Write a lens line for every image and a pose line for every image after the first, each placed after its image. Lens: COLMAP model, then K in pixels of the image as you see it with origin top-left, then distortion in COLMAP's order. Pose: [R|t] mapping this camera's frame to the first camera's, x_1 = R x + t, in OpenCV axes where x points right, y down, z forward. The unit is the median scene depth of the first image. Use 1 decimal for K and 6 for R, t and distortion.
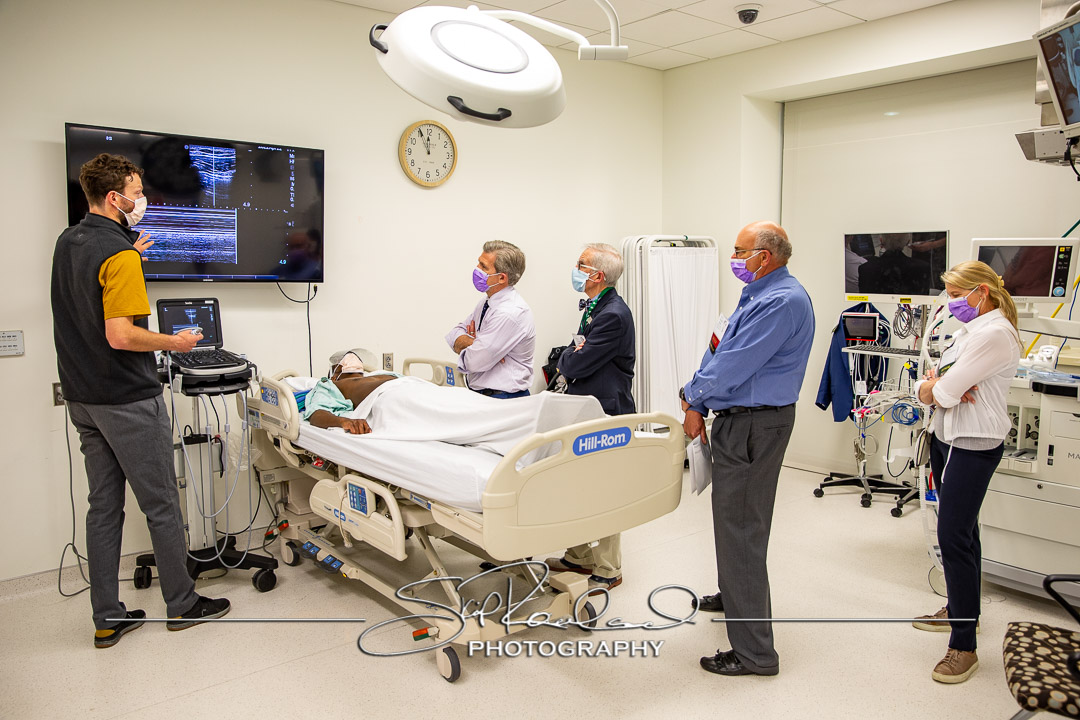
lens RADIAL K [[849.7, 0, 540.0], [0, 849.7, 360.0], [0, 0, 1]] dist [-0.002835, -0.002290]
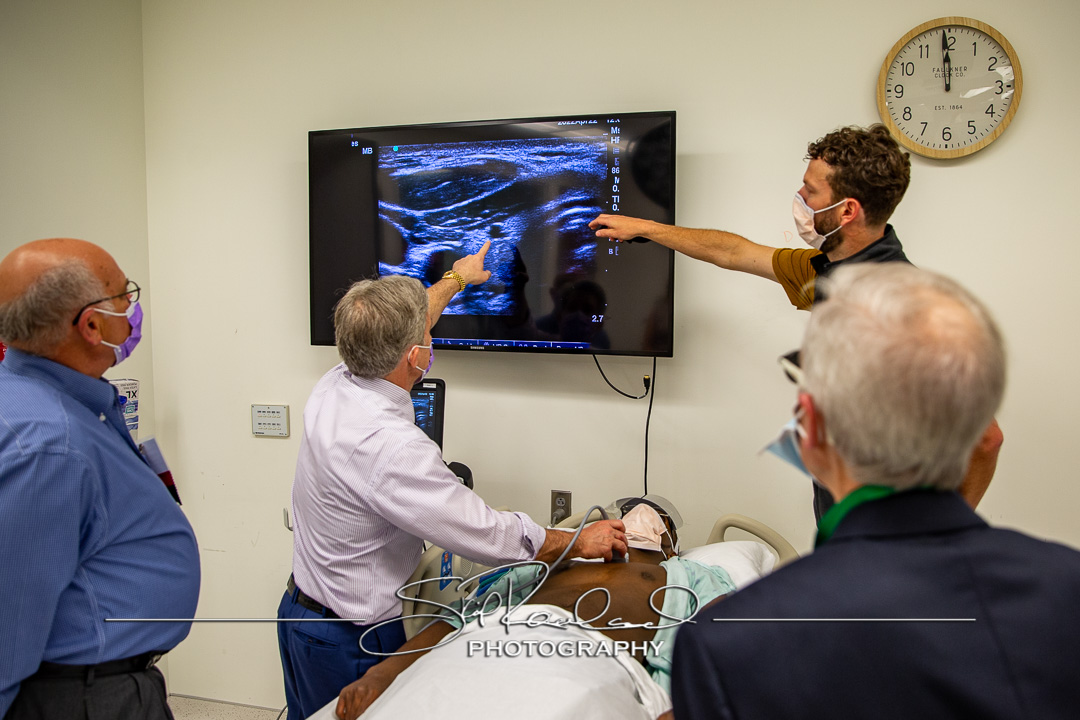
lens RADIAL K [[730.8, 0, 575.6], [0, 730.8, 359.2], [0, 0, 1]] dist [-0.095632, 0.057865]
pose [[0.603009, 0.045582, -0.796431, 0.075397], [-0.083757, 0.996466, -0.006385, -0.083162], [0.793325, 0.070557, 0.604696, 0.691889]]
